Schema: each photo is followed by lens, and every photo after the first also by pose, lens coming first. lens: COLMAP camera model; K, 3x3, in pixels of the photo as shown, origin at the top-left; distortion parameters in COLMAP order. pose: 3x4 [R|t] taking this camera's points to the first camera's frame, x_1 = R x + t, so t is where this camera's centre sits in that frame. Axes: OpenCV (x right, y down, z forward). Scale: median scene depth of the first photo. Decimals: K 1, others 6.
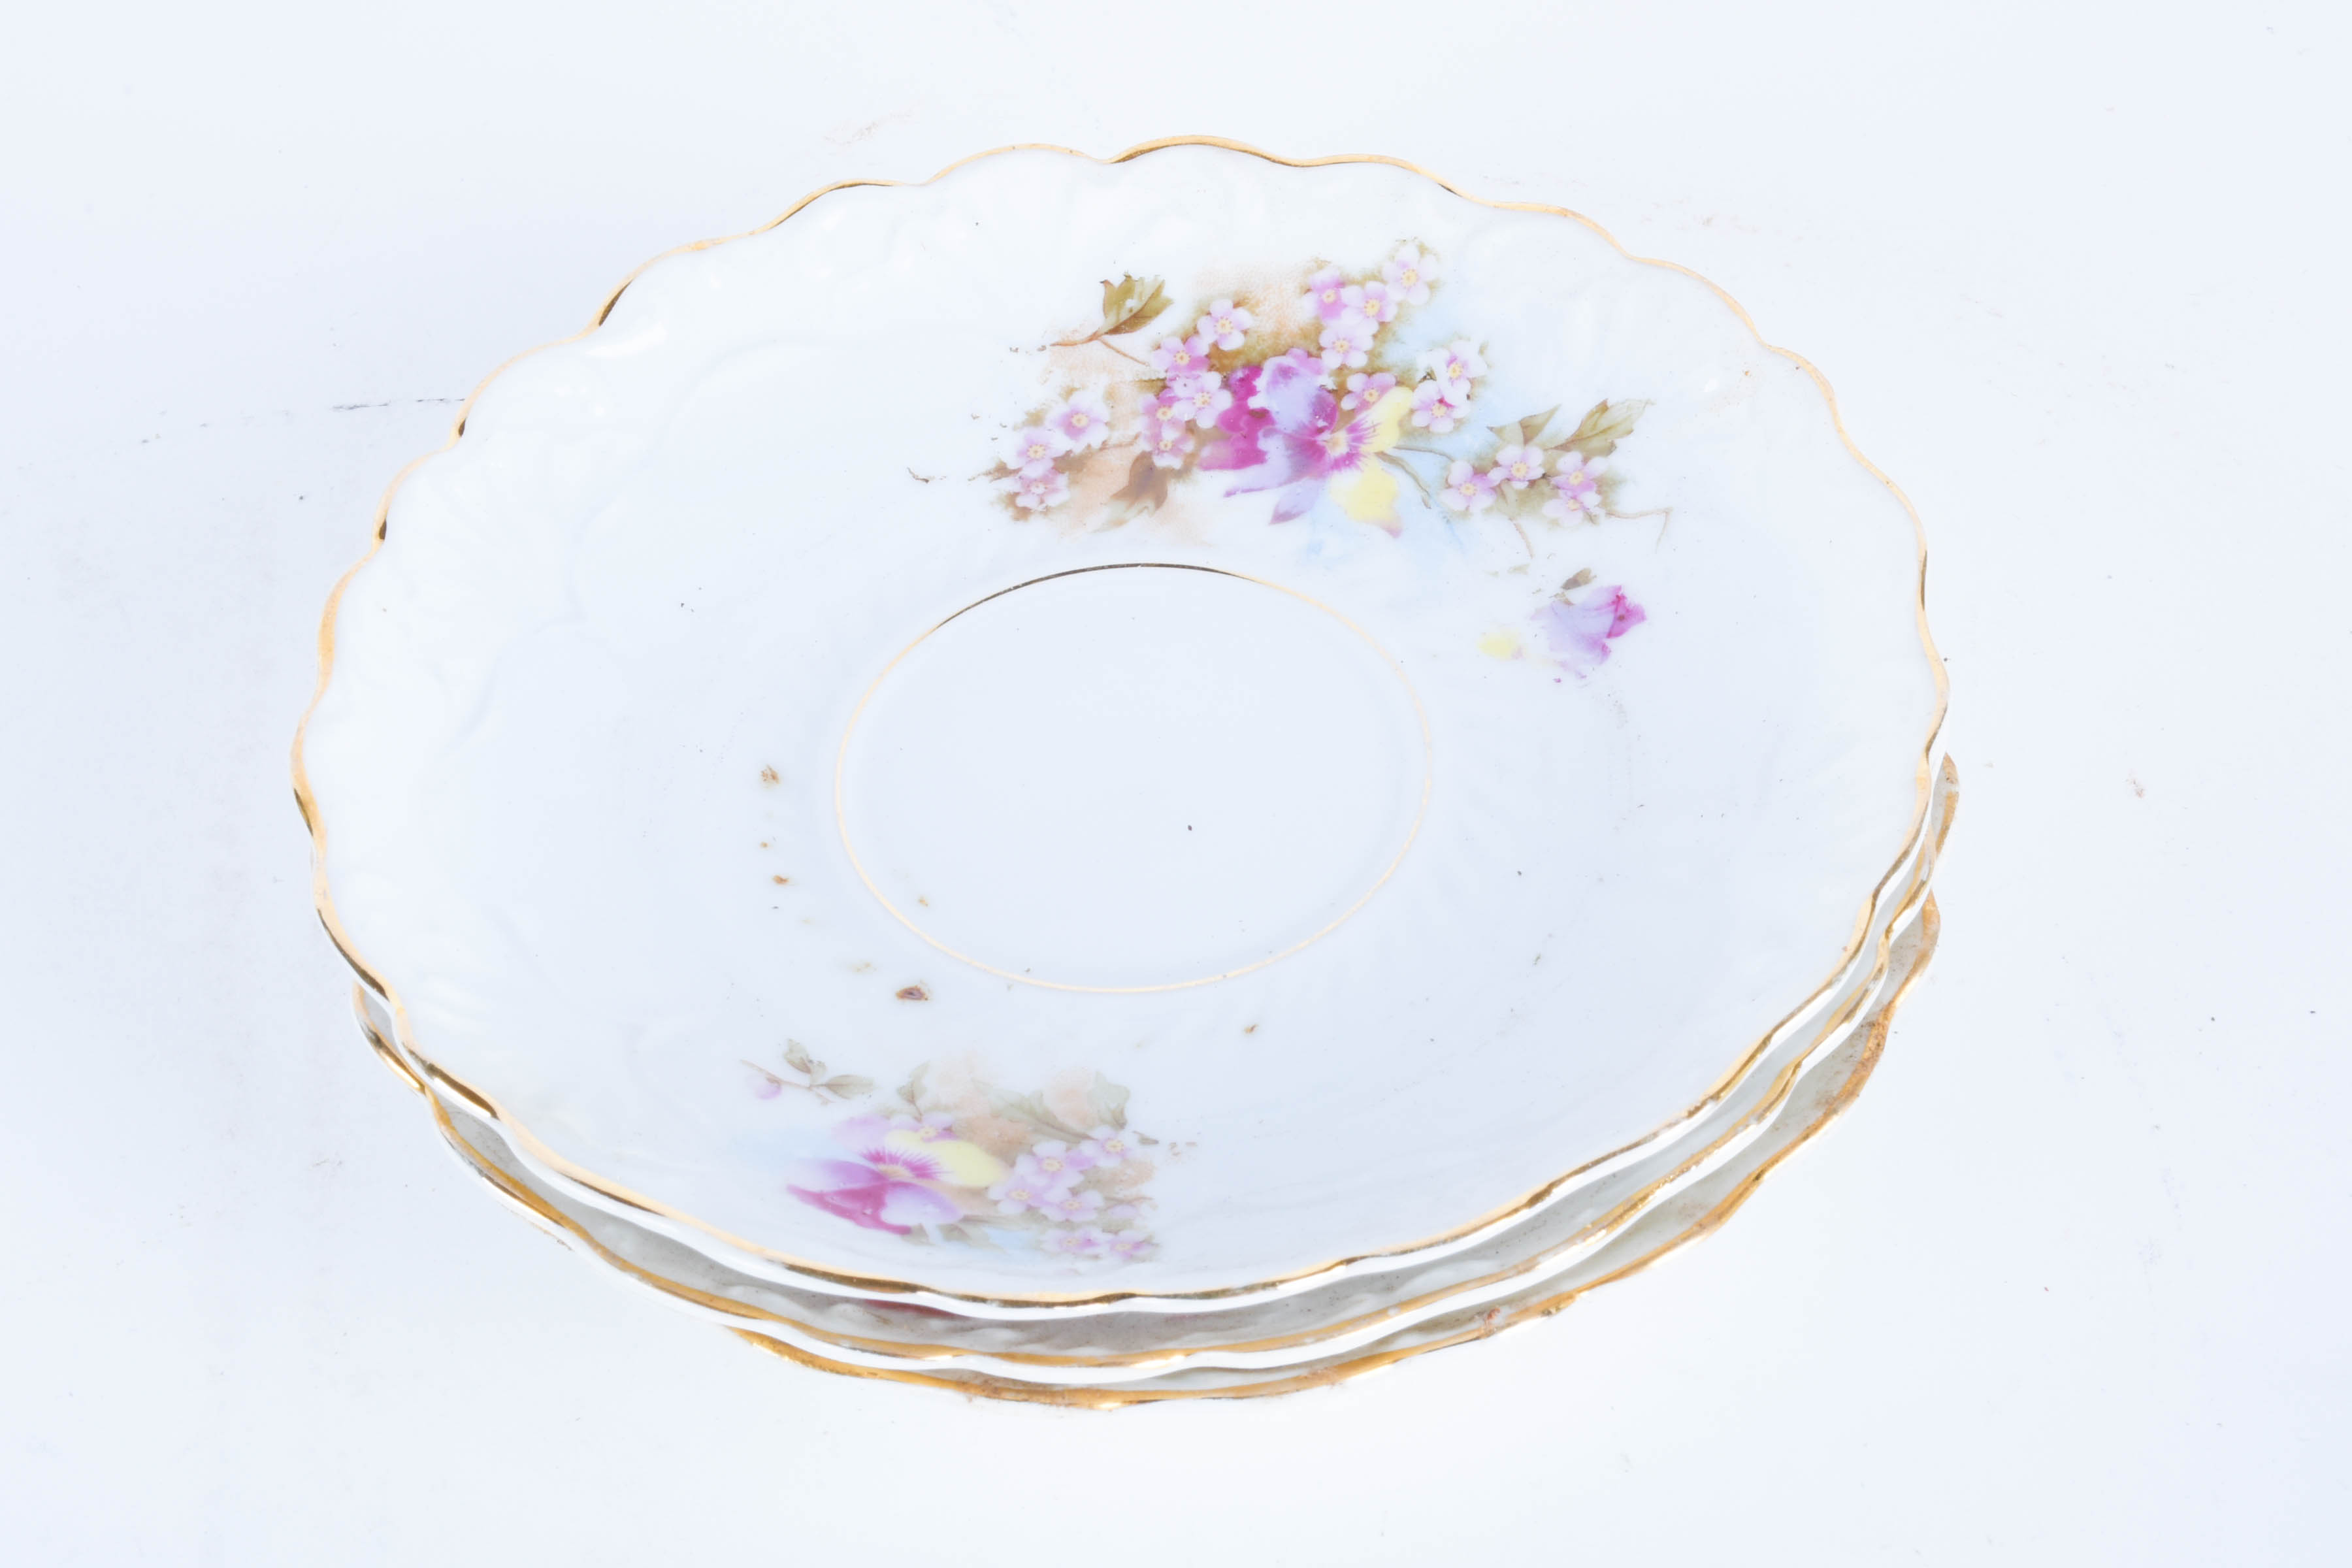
lens RADIAL K [[4497.4, 0, 1182.9], [0, 4497.4, 785.9], [0, 0, 1]] dist [0.023766, 0.000000]
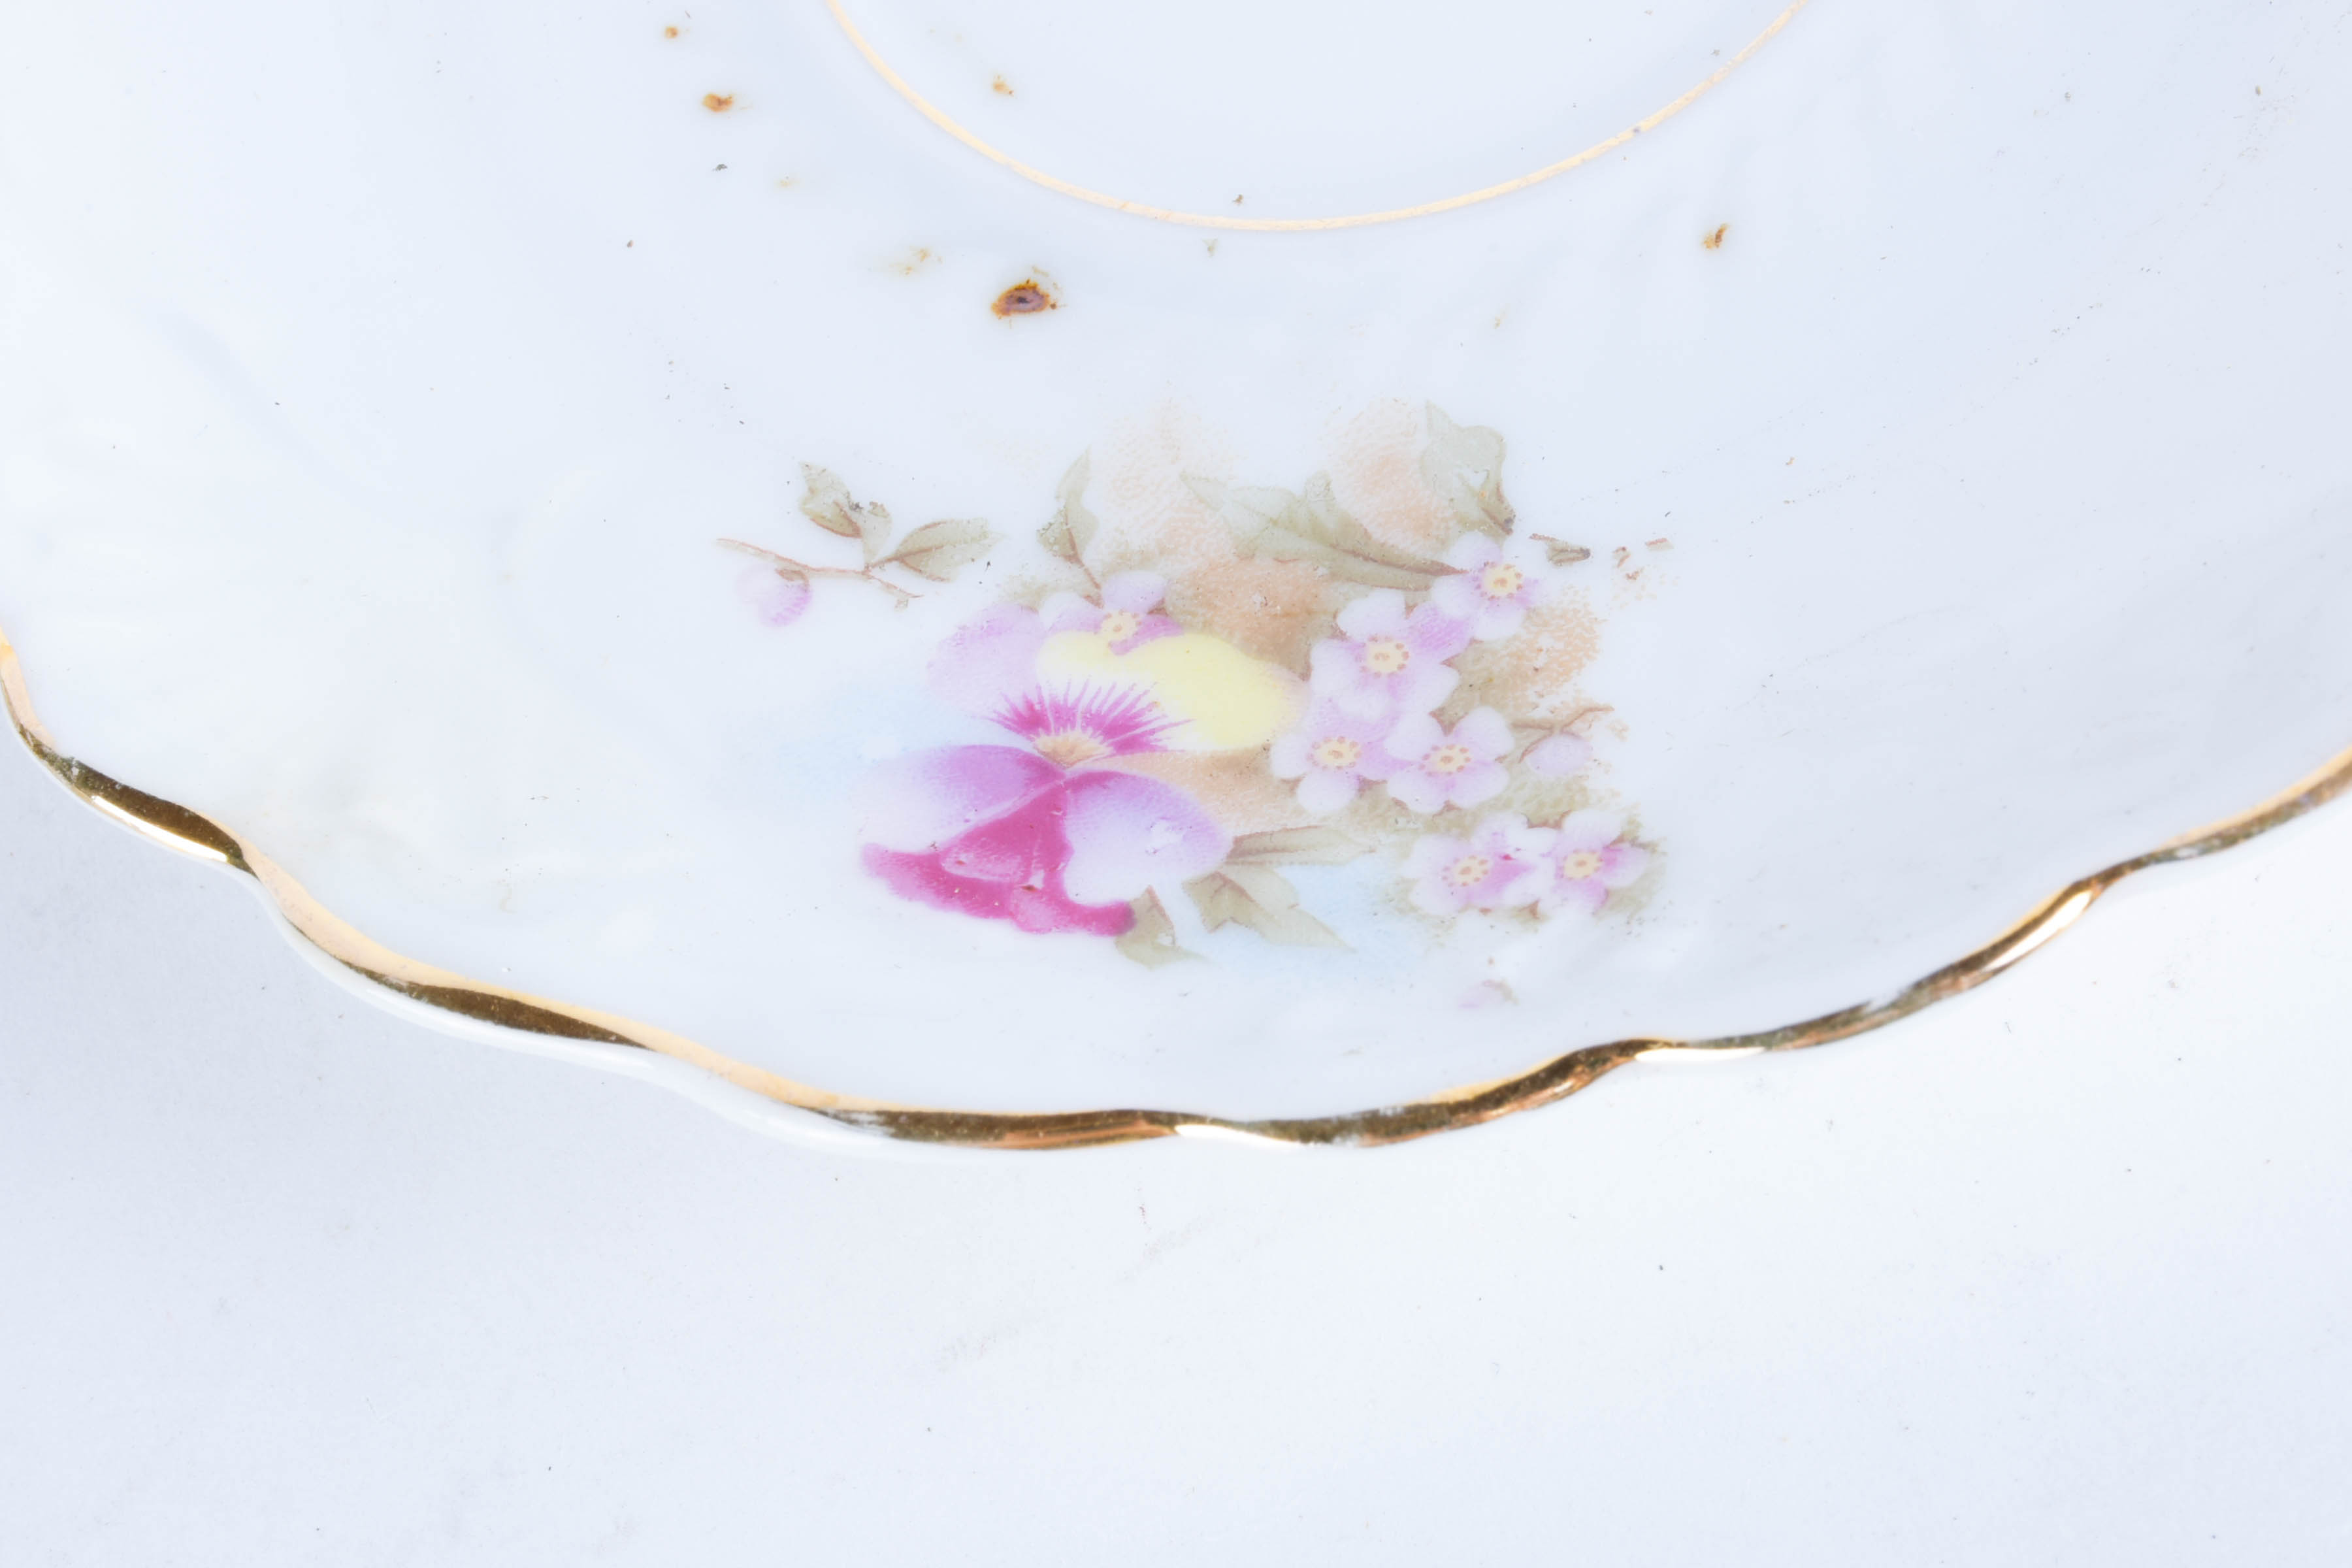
lens RADIAL K [[4279.6, 0, 1167.3], [0, 4279.6, 787.1], [0, 0, 1]] dist [-0.032328, 0.000000]
pose [[0.972273, -0.208662, -0.105568, -0.006161], [0.232301, 0.913649, 0.333589, -0.060237], [0.026845, -0.348863, 0.936789, 0.553240]]
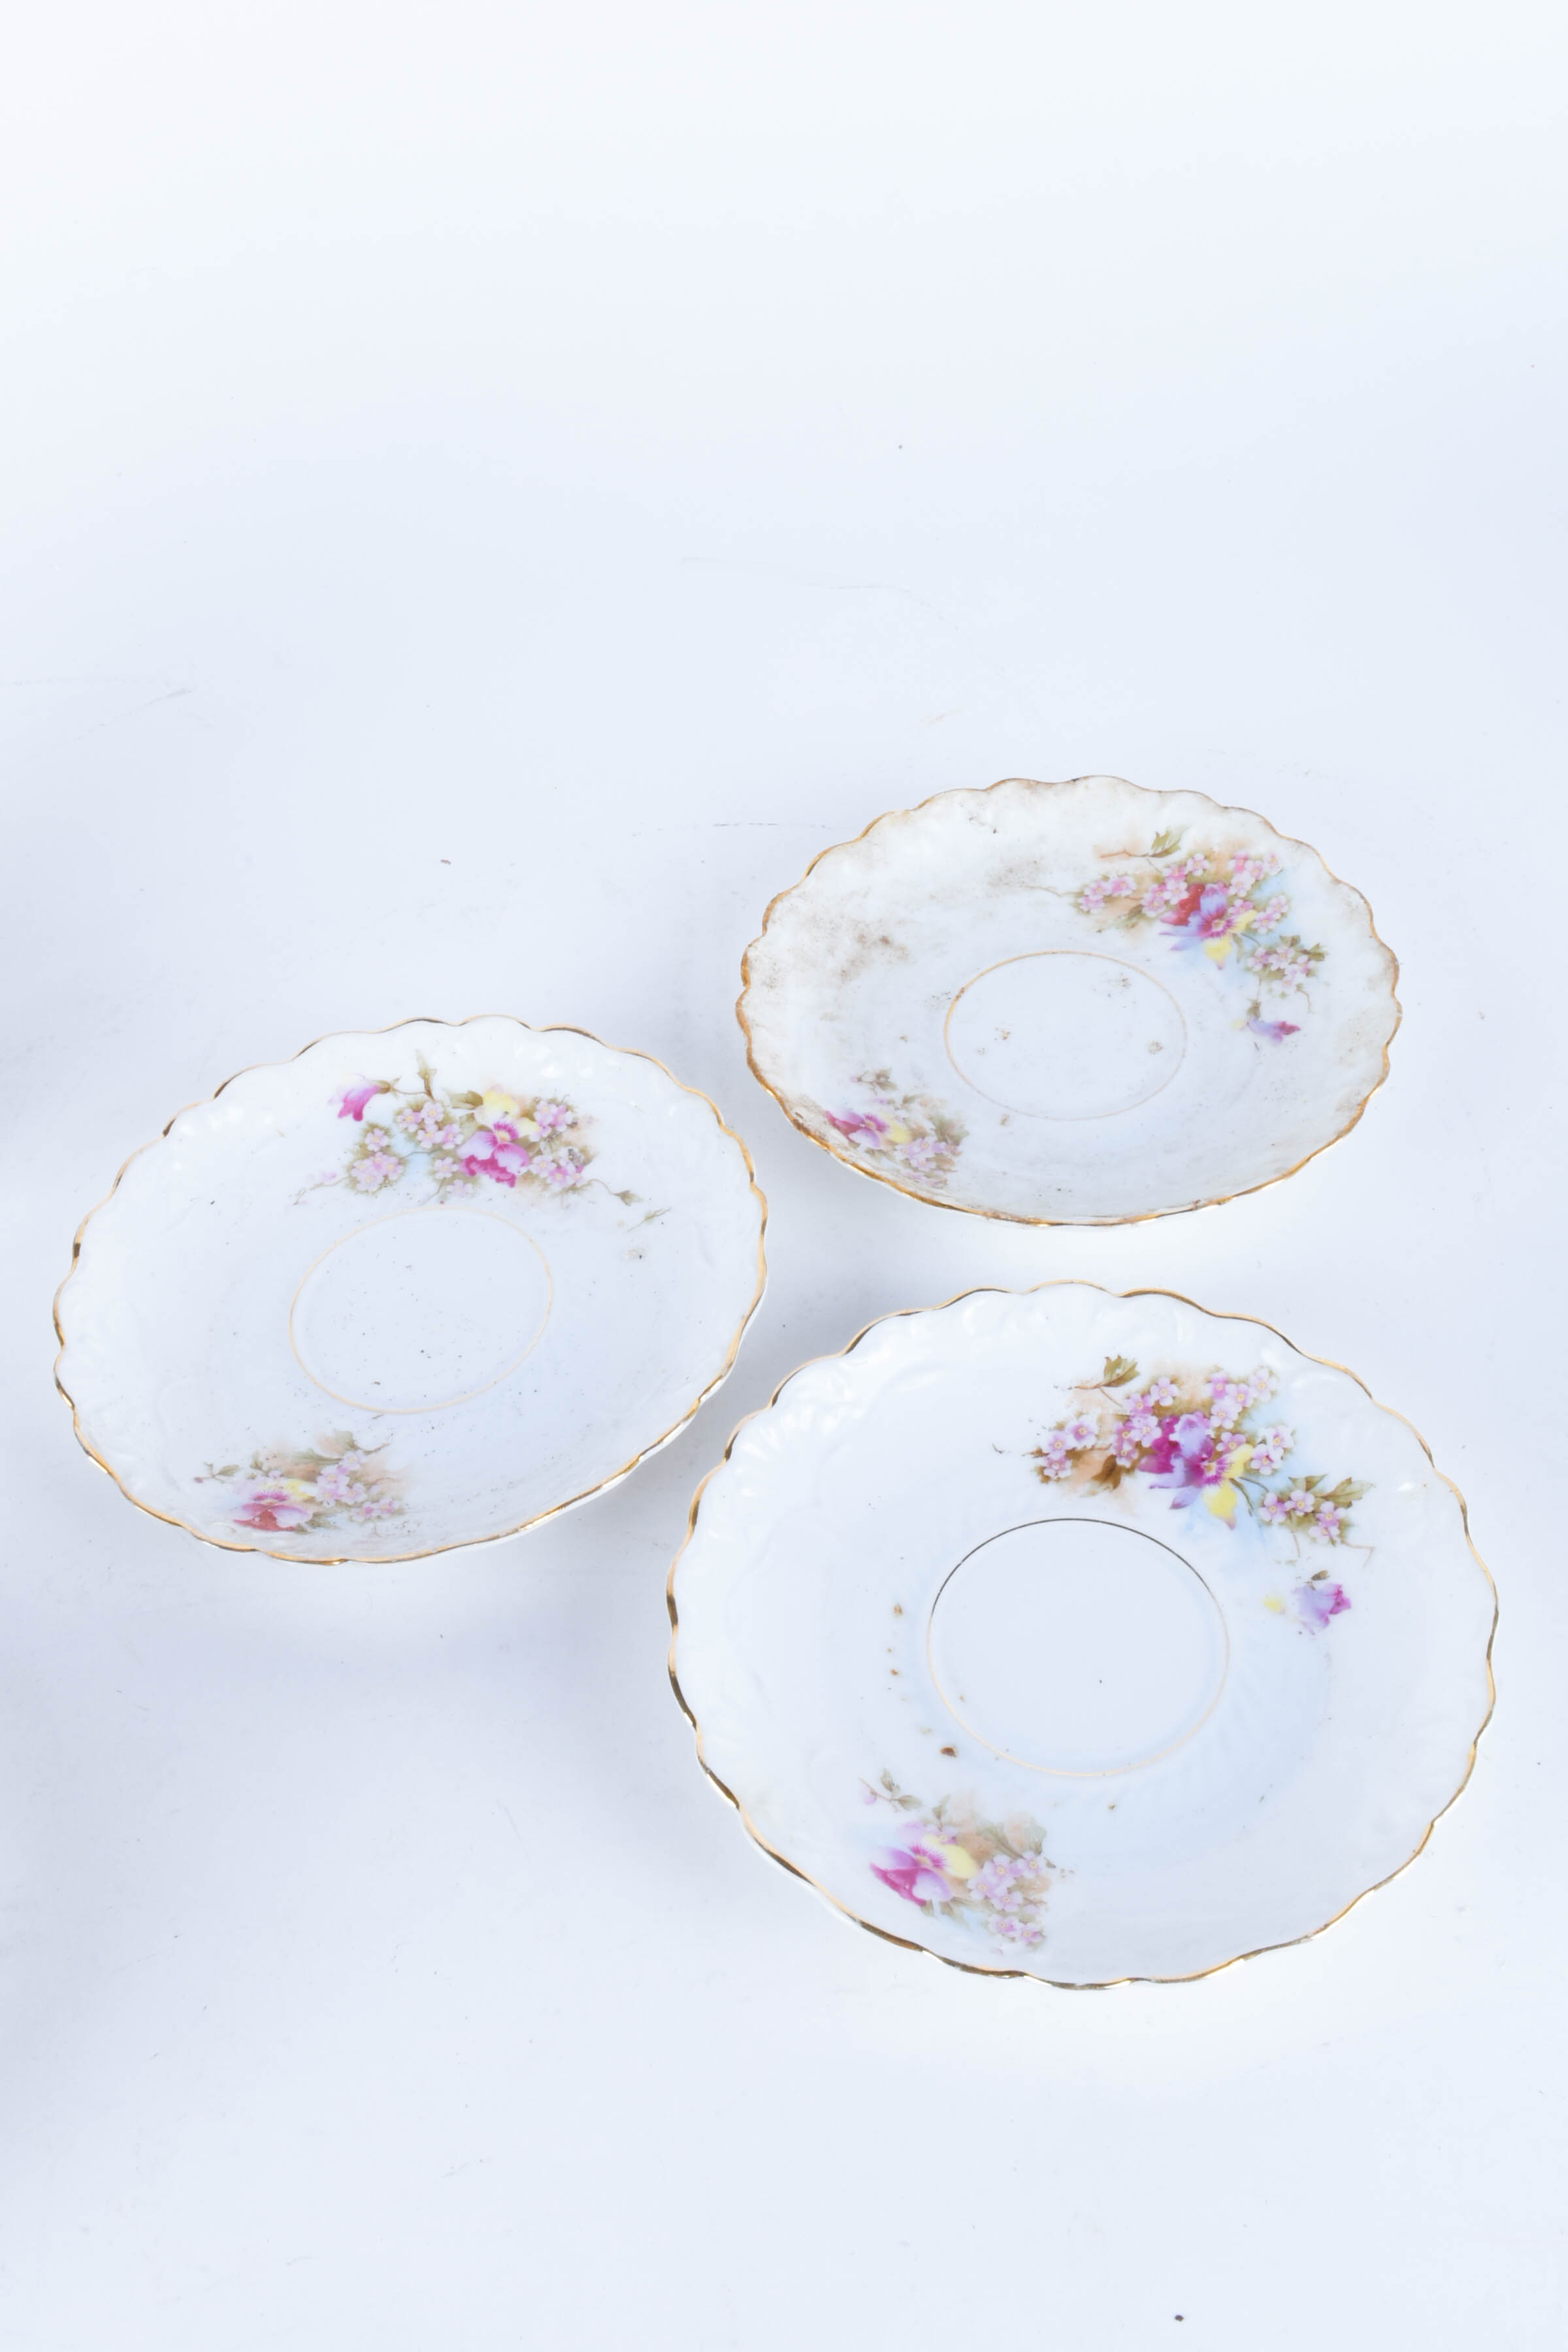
lens RADIAL K [[2468.8, 0, 796.0], [0, 2468.8, 1176.3], [0, 0, 1]] dist [-0.009543, 0.000000]
pose [[0.976846, 0.153860, -0.148660, -0.002361], [-0.148838, 0.987864, 0.044408, -0.254463], [0.153688, -0.021253, 0.987891, -0.100996]]
